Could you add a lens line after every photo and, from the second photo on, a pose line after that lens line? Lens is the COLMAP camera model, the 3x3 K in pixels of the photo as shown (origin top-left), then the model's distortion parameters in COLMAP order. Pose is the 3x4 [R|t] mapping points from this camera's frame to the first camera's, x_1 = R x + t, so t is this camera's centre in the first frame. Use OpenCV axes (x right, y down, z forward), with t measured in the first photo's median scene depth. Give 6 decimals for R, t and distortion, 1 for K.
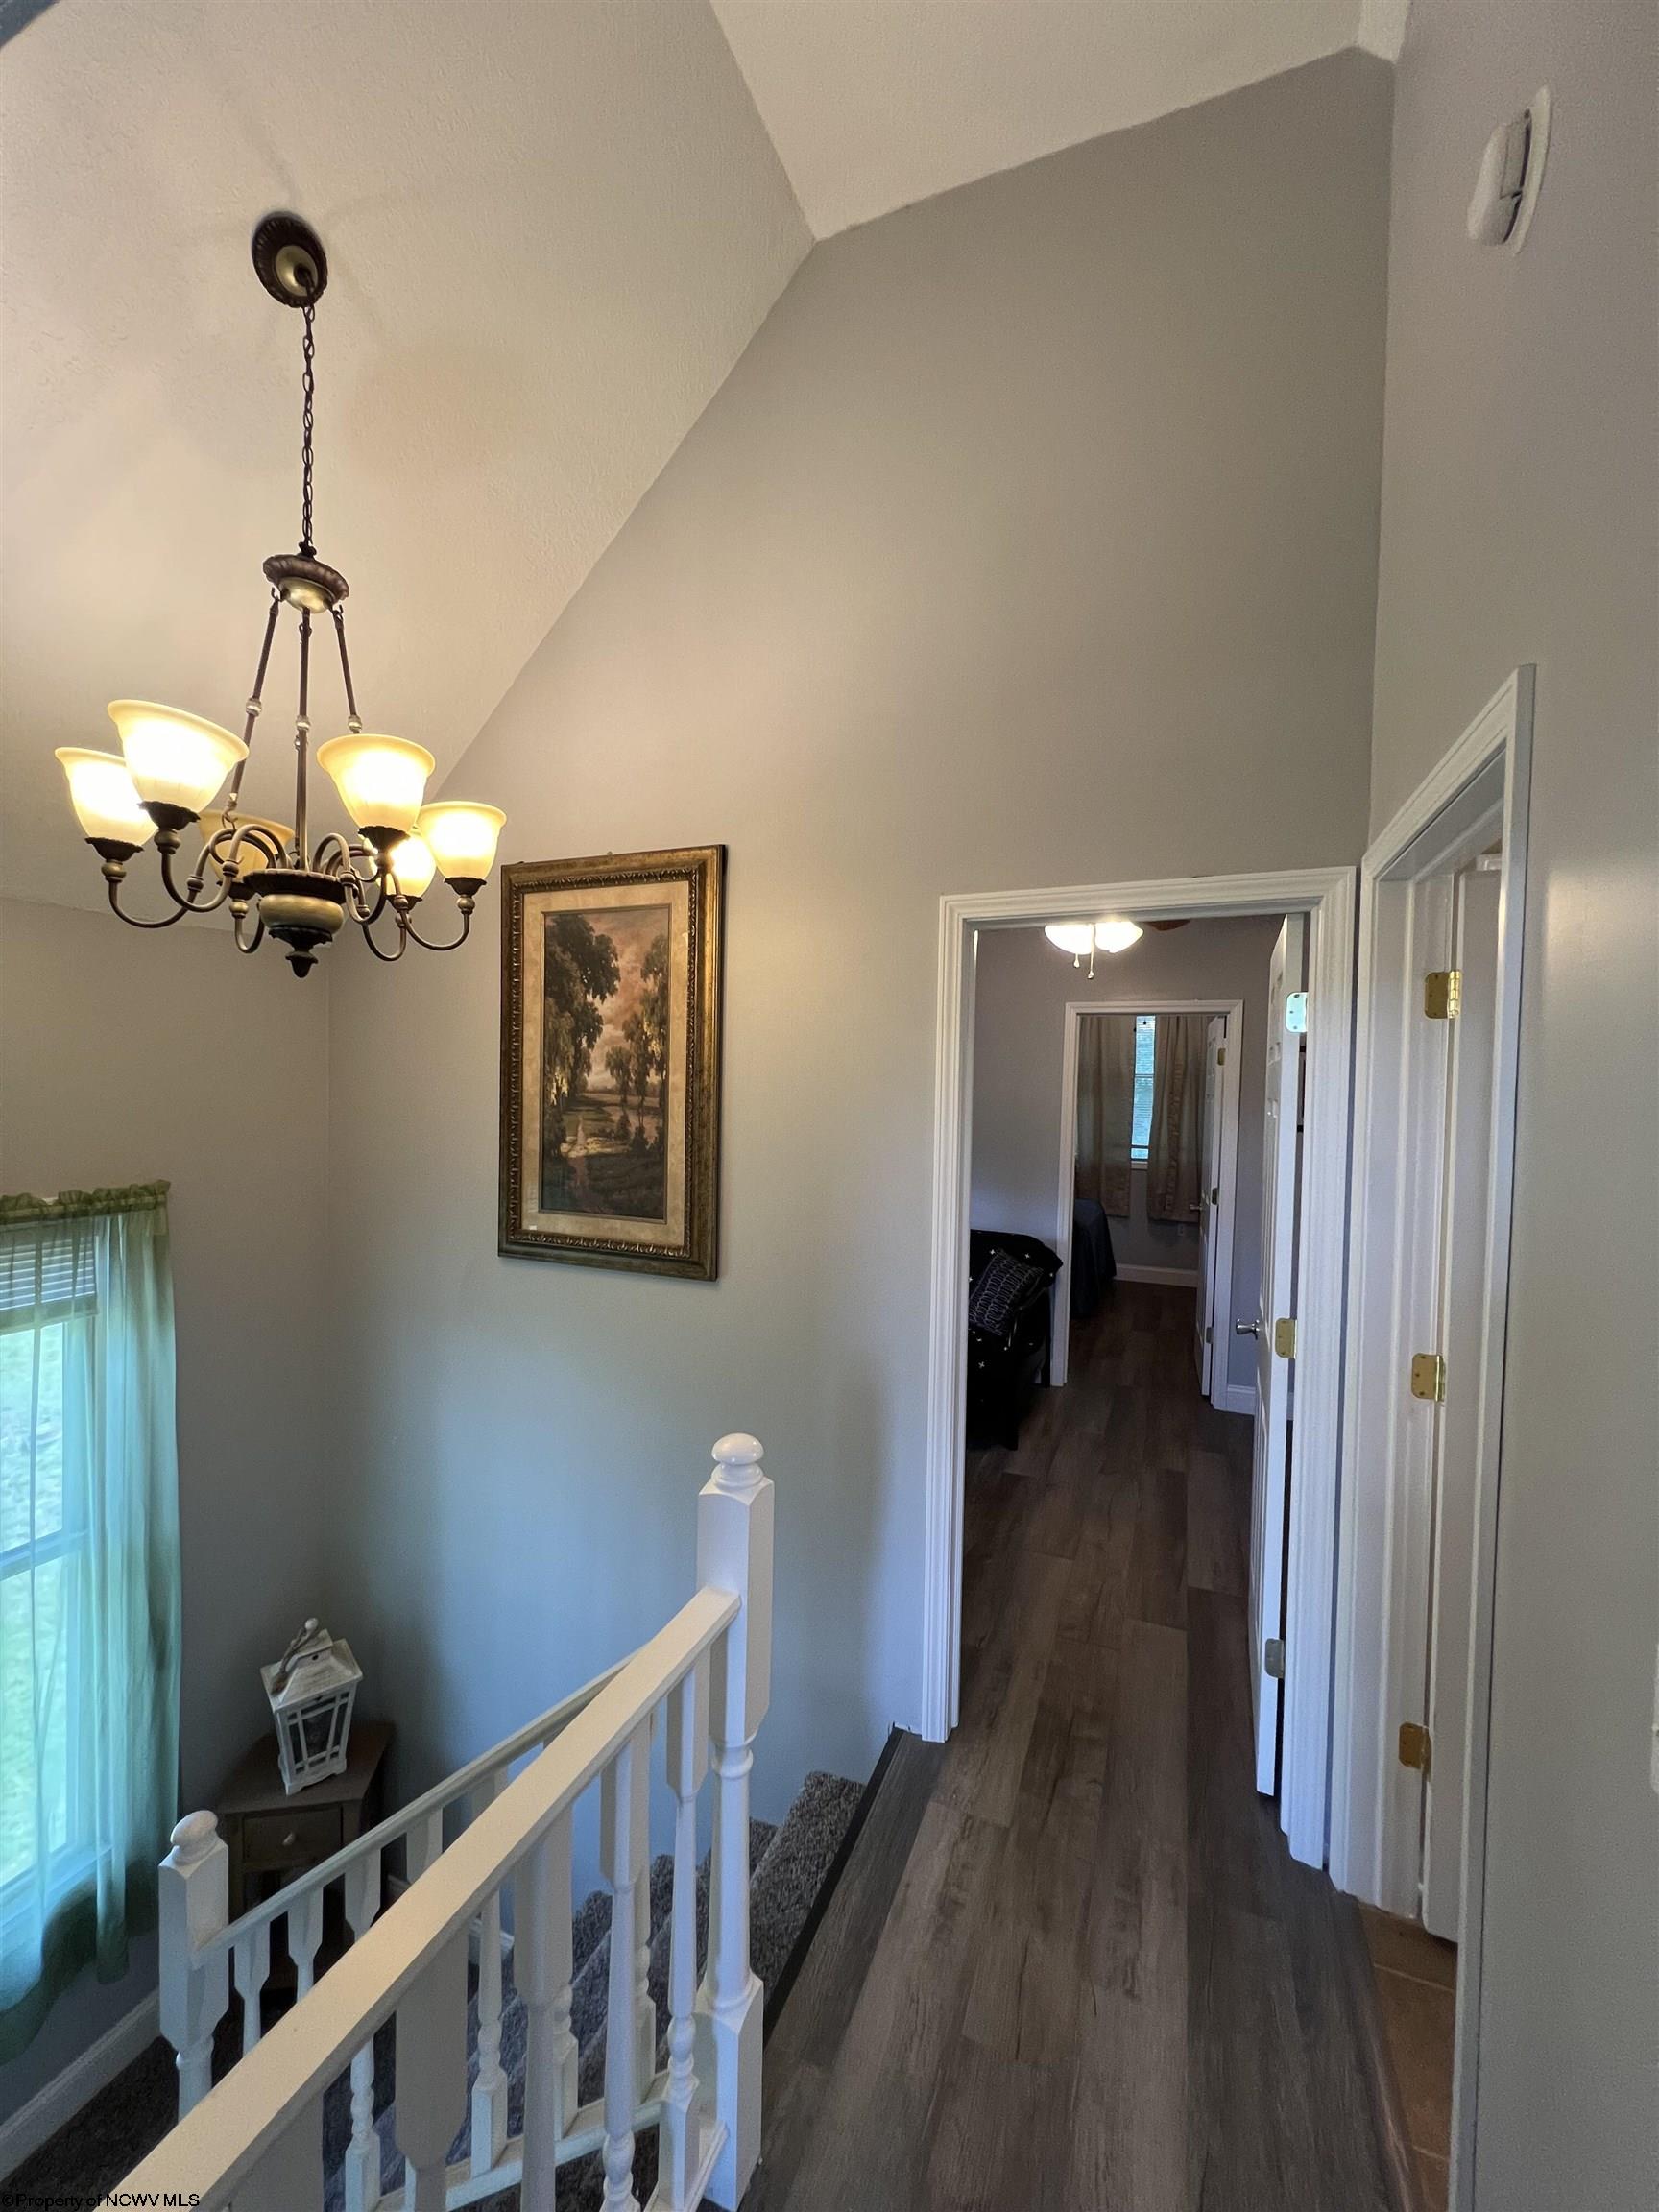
lens RADIAL K [[887.8, 0, 818.0], [0, 887.8, 1111.4], [0, 0, 1]] dist [0.002917, 0.000106]
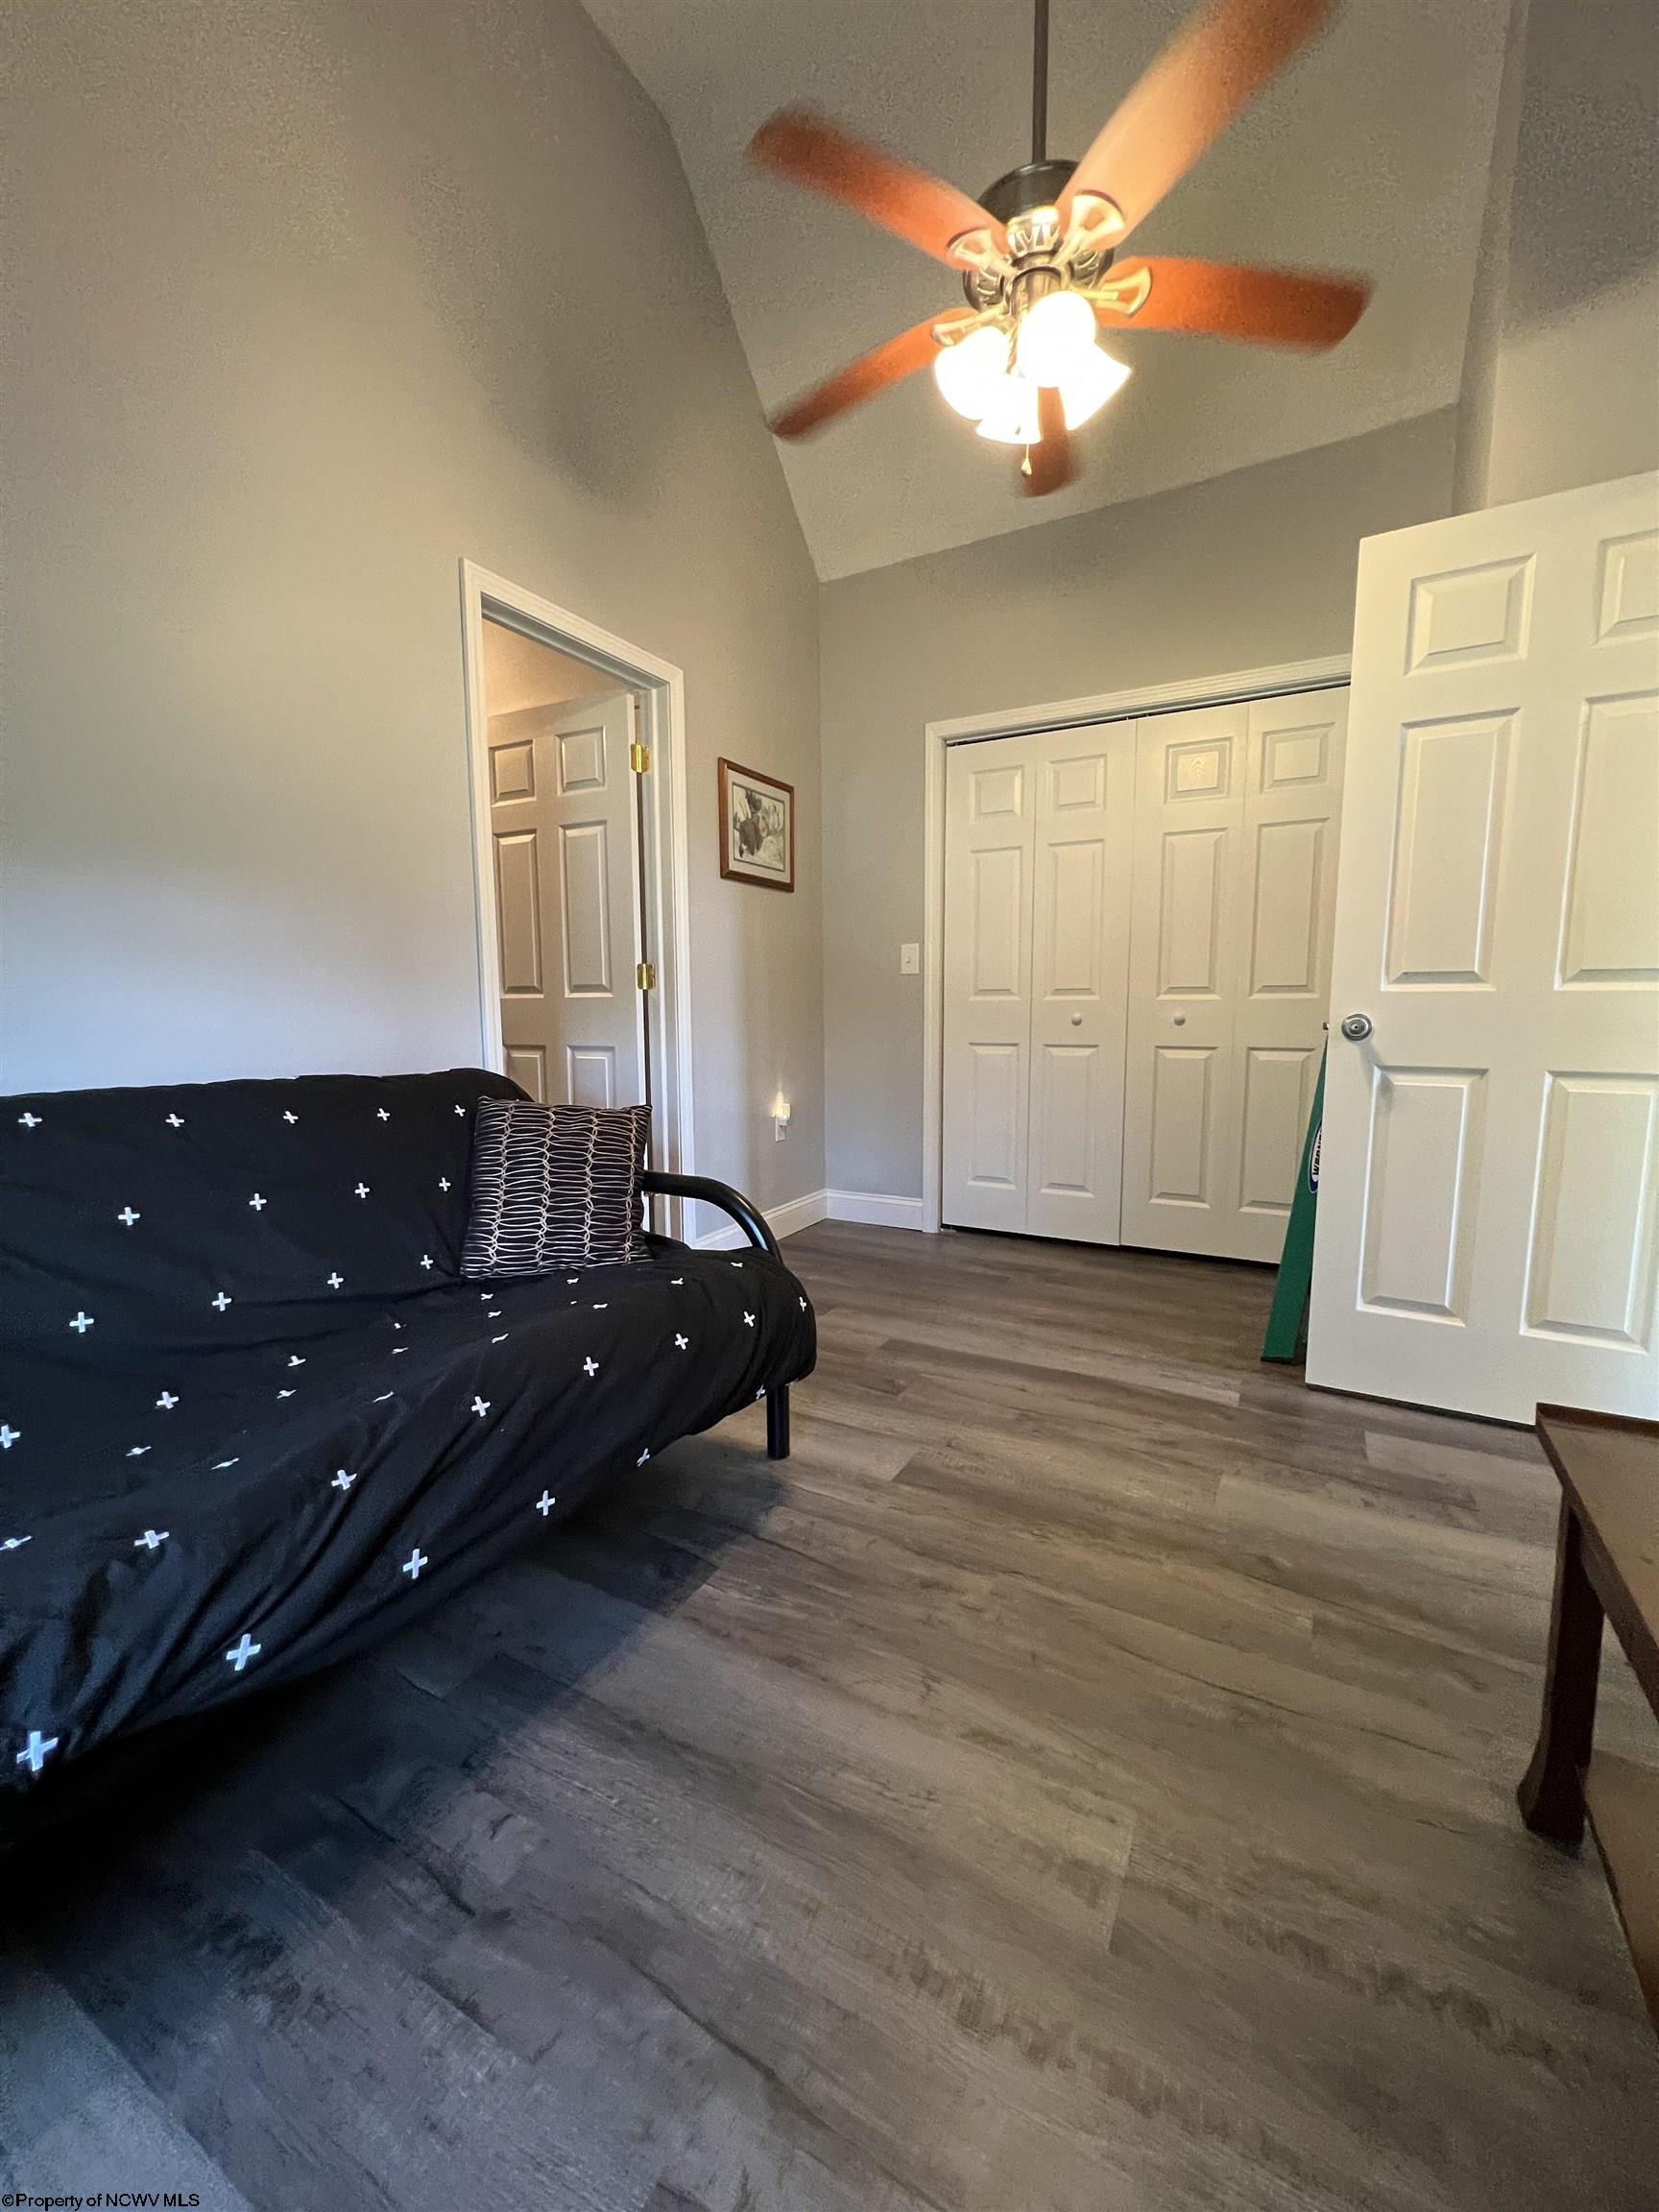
lens RADIAL K [[887.8, 0, 827.2], [0, 887.8, 1110.9], [0, 0, 1]] dist [0.002917, 0.000106]
pose [[0.106097, -0.139598, 0.984508, -0.190807], [0.038032, 0.989942, 0.136270, 0.104201], [-0.993628, 0.022985, 0.110339, 0.749192]]
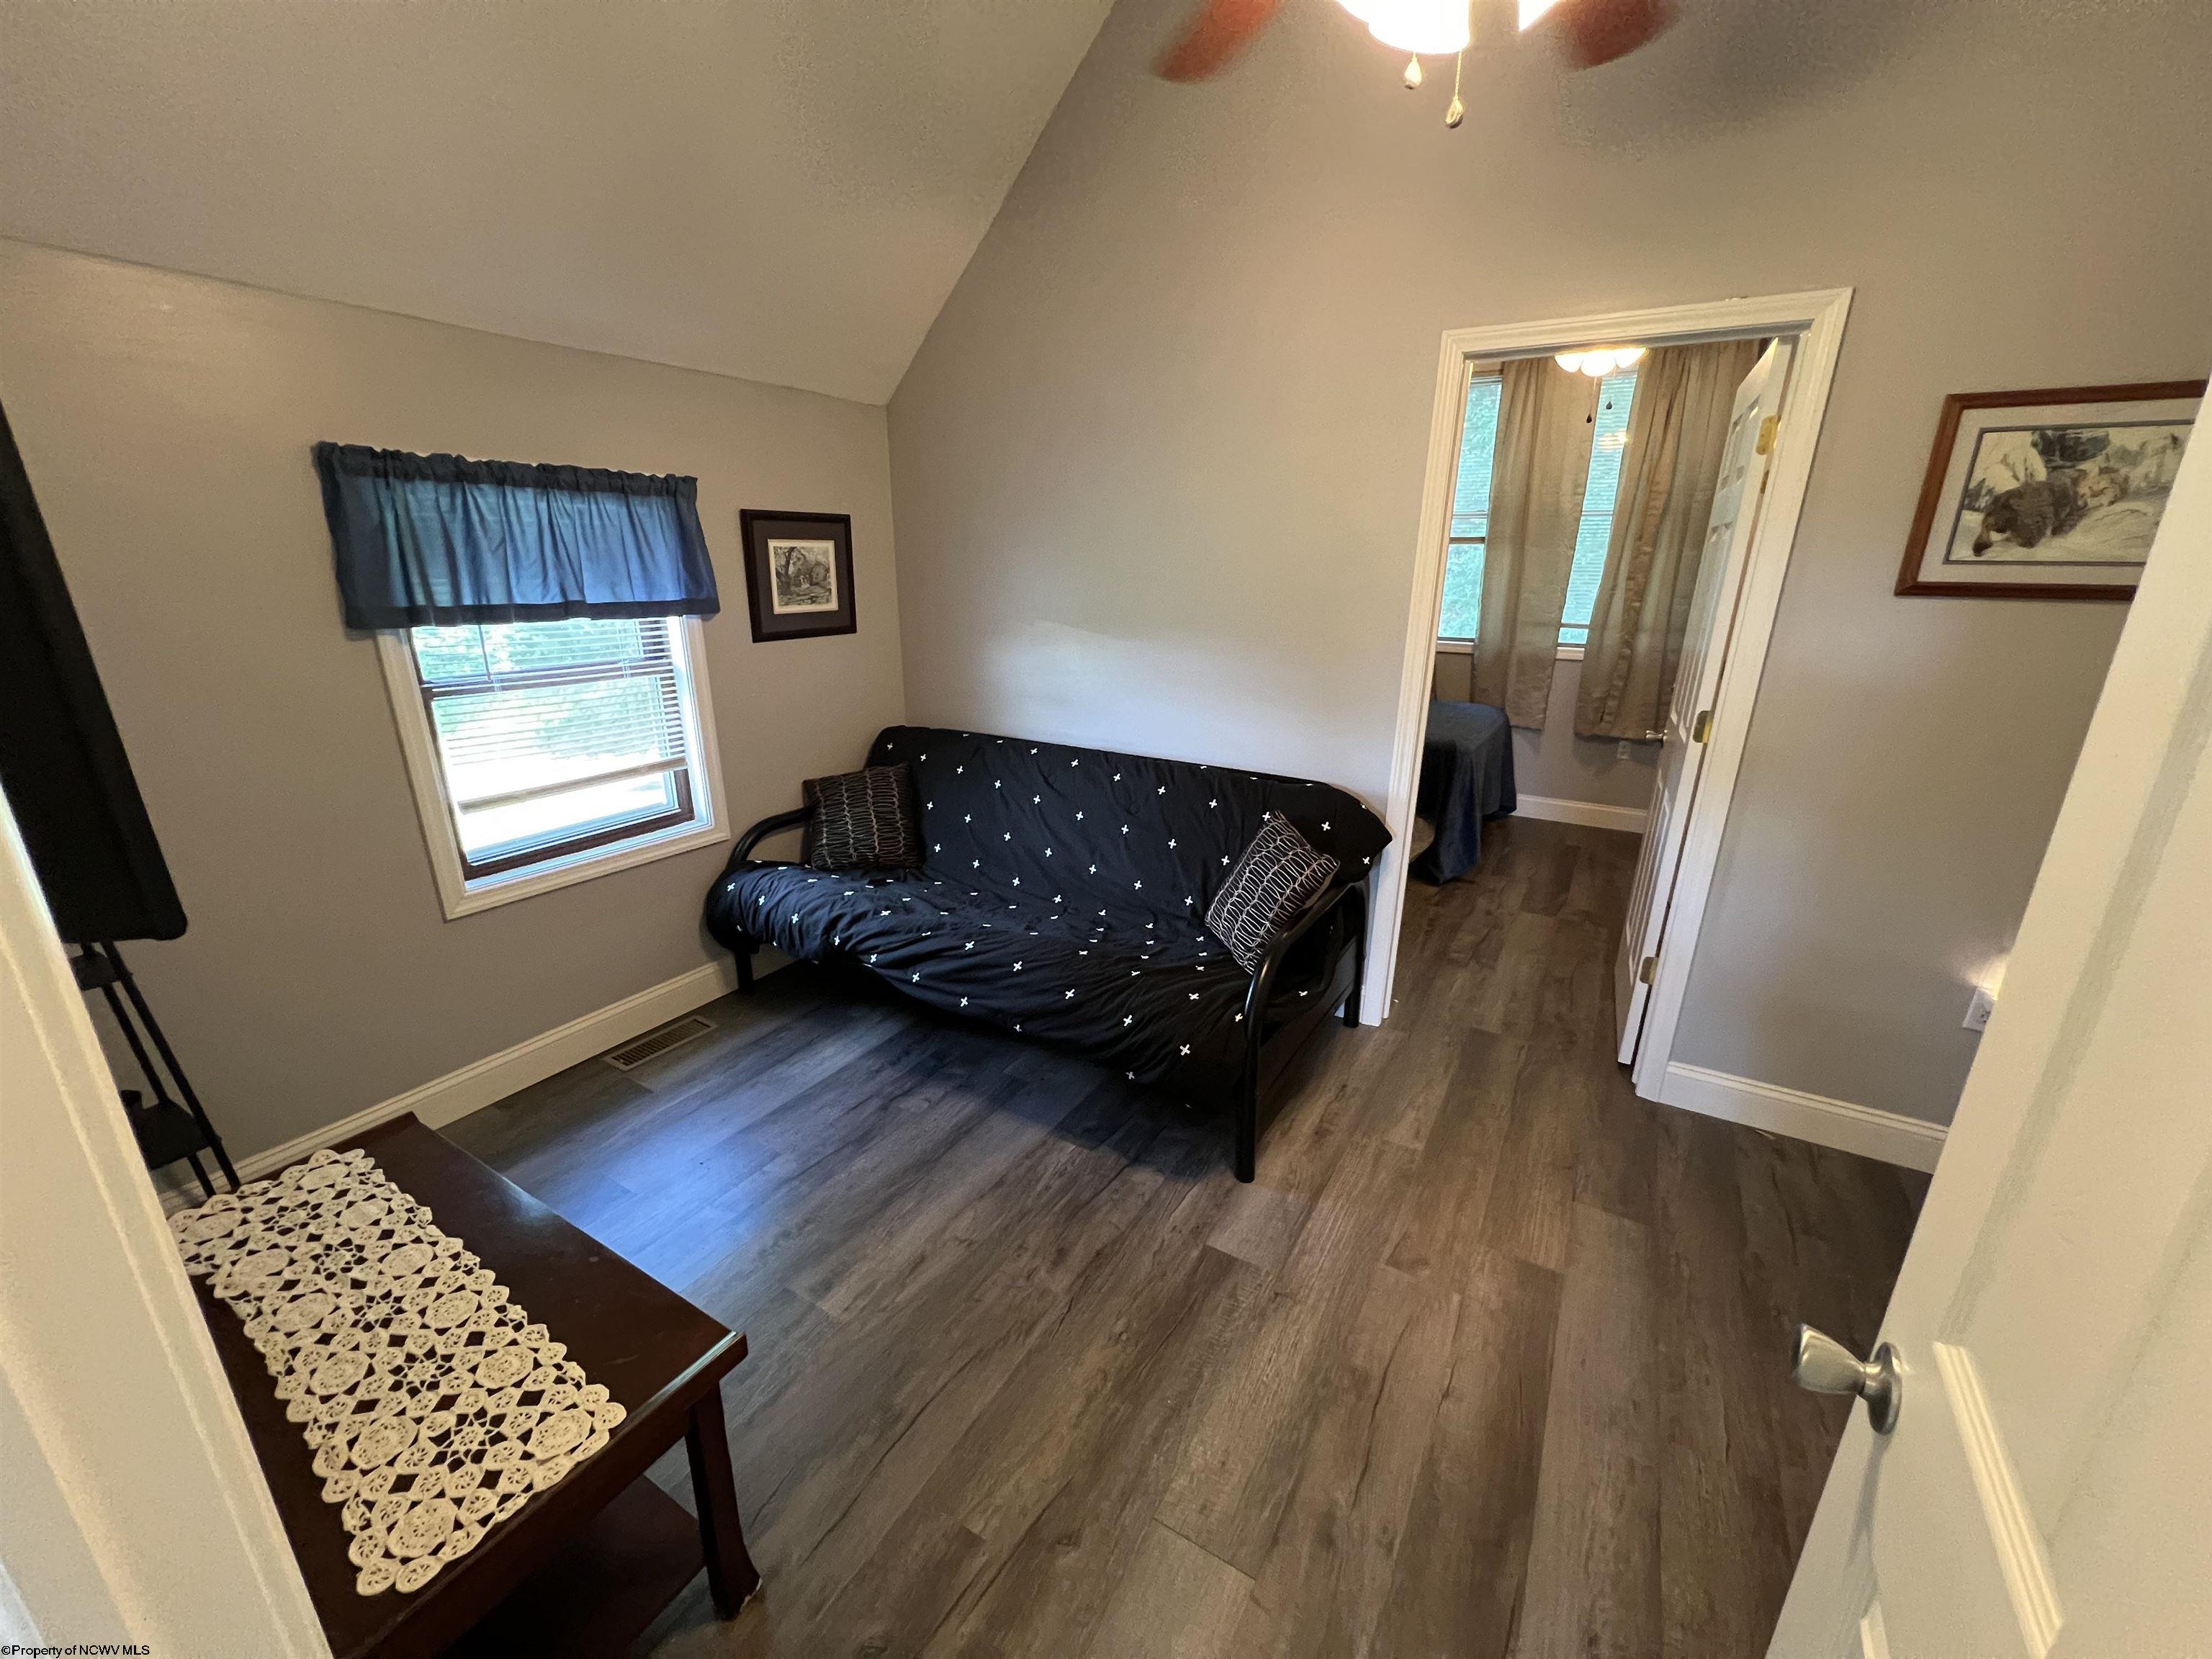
lens RADIAL K [[887.8, 0, 1107.3], [0, 887.8, 829.7], [0, 0, 1]] dist [0.002917, 0.000106]
pose [[0.990574, 0.032345, -0.133106, 0.163513], [0.004206, 0.964082, 0.265571, 0.013410], [0.136915, -0.263627, 0.954859, 0.414823]]
